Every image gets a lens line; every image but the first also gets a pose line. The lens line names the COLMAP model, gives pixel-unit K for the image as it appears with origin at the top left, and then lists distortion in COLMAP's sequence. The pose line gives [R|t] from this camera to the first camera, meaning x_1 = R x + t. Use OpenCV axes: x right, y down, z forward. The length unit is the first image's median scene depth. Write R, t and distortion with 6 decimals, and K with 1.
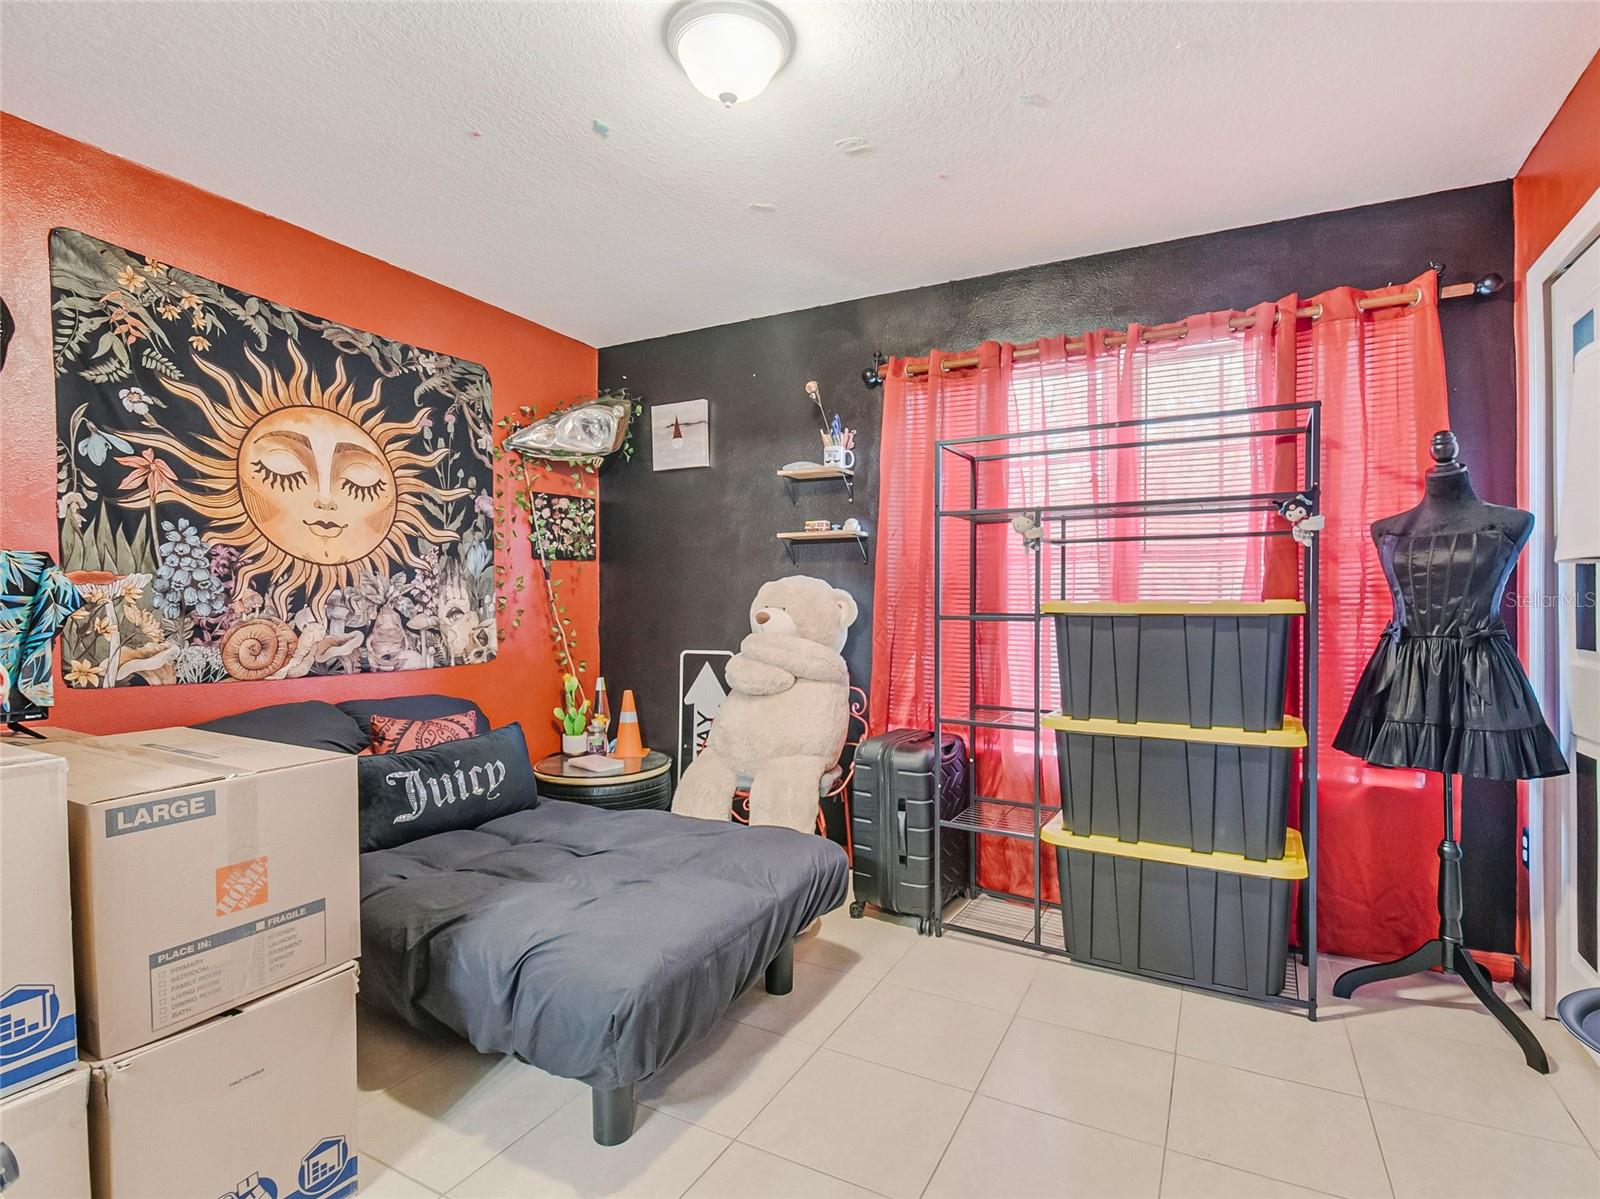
lens RADIAL K [[787.2, 0, 809.9], [0, 787.2, 605.2], [0, 0, 1]] dist [0.020879, -0.020091]
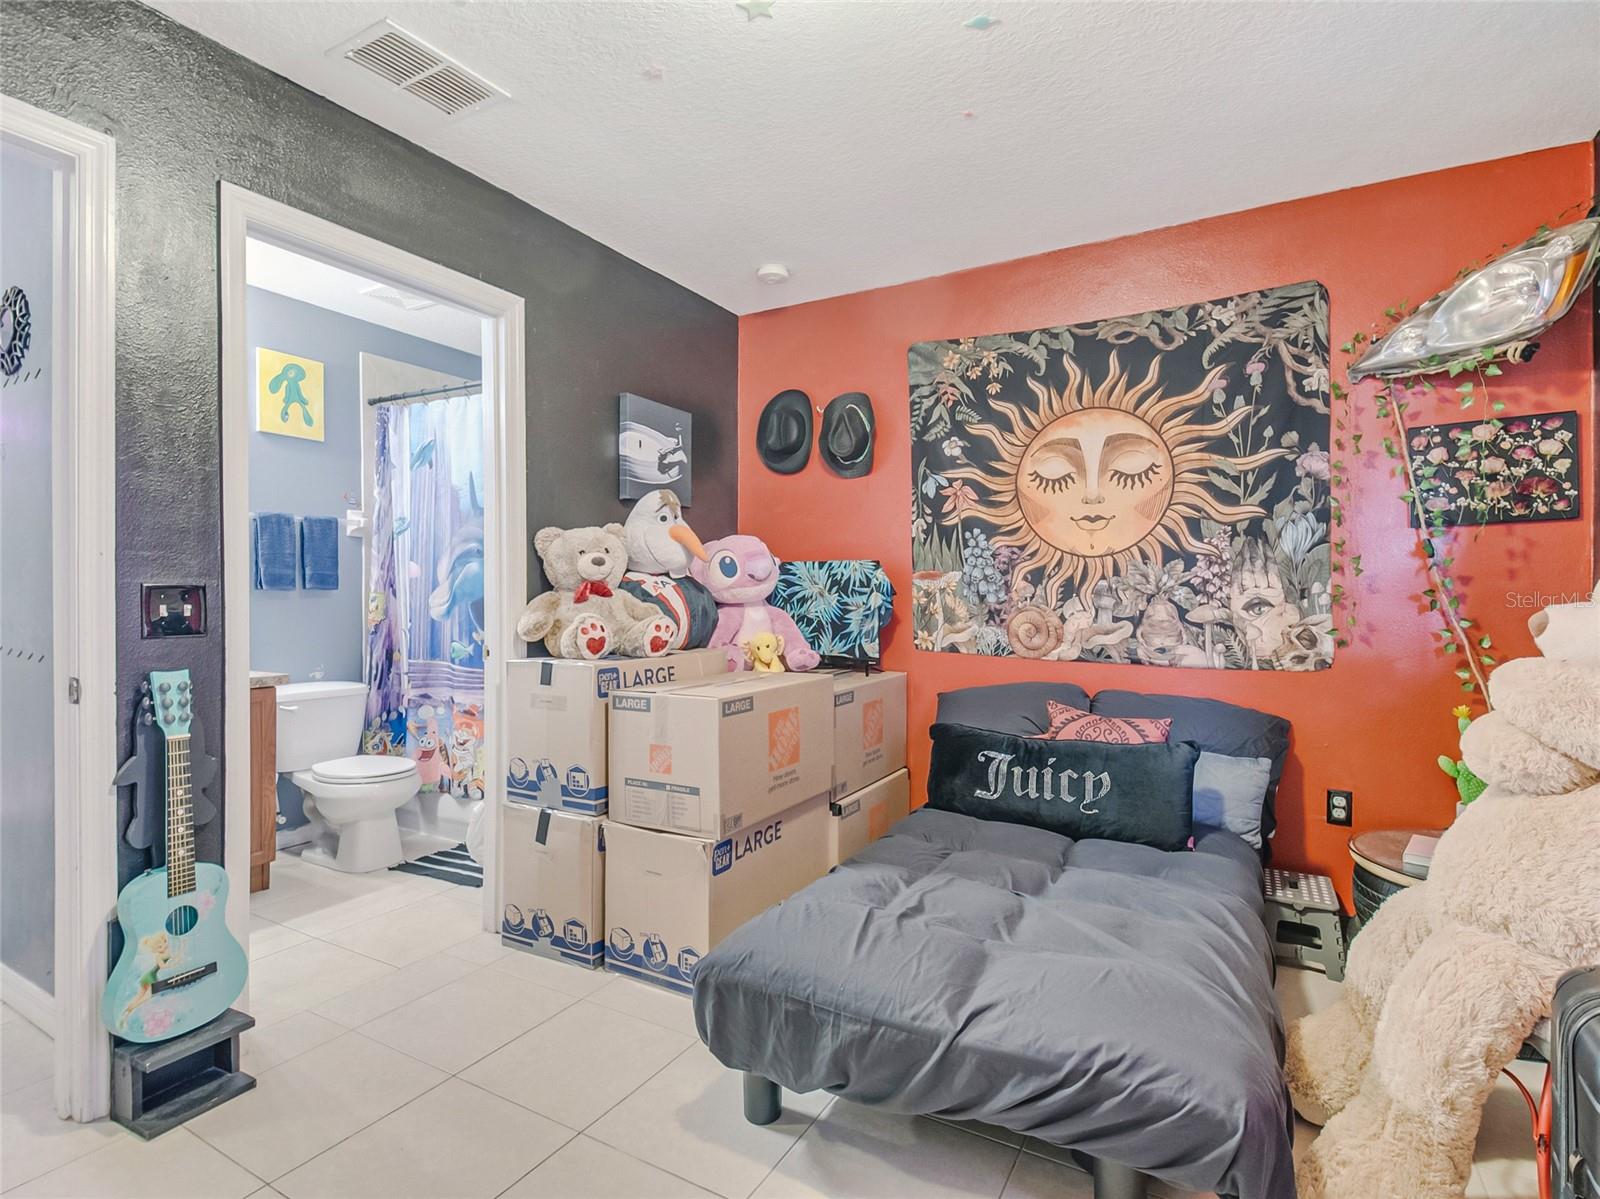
lens RADIAL K [[787.2, 0, 801.8], [0, 787.2, 611.3], [0, 0, 1]] dist [0.020879, -0.020091]
pose [[-0.036843, 0.020409, -0.999113, 0.471280], [-0.005180, 0.999774, 0.020613, 0.002093], [0.999308, 0.005935, -0.036729, 0.680498]]
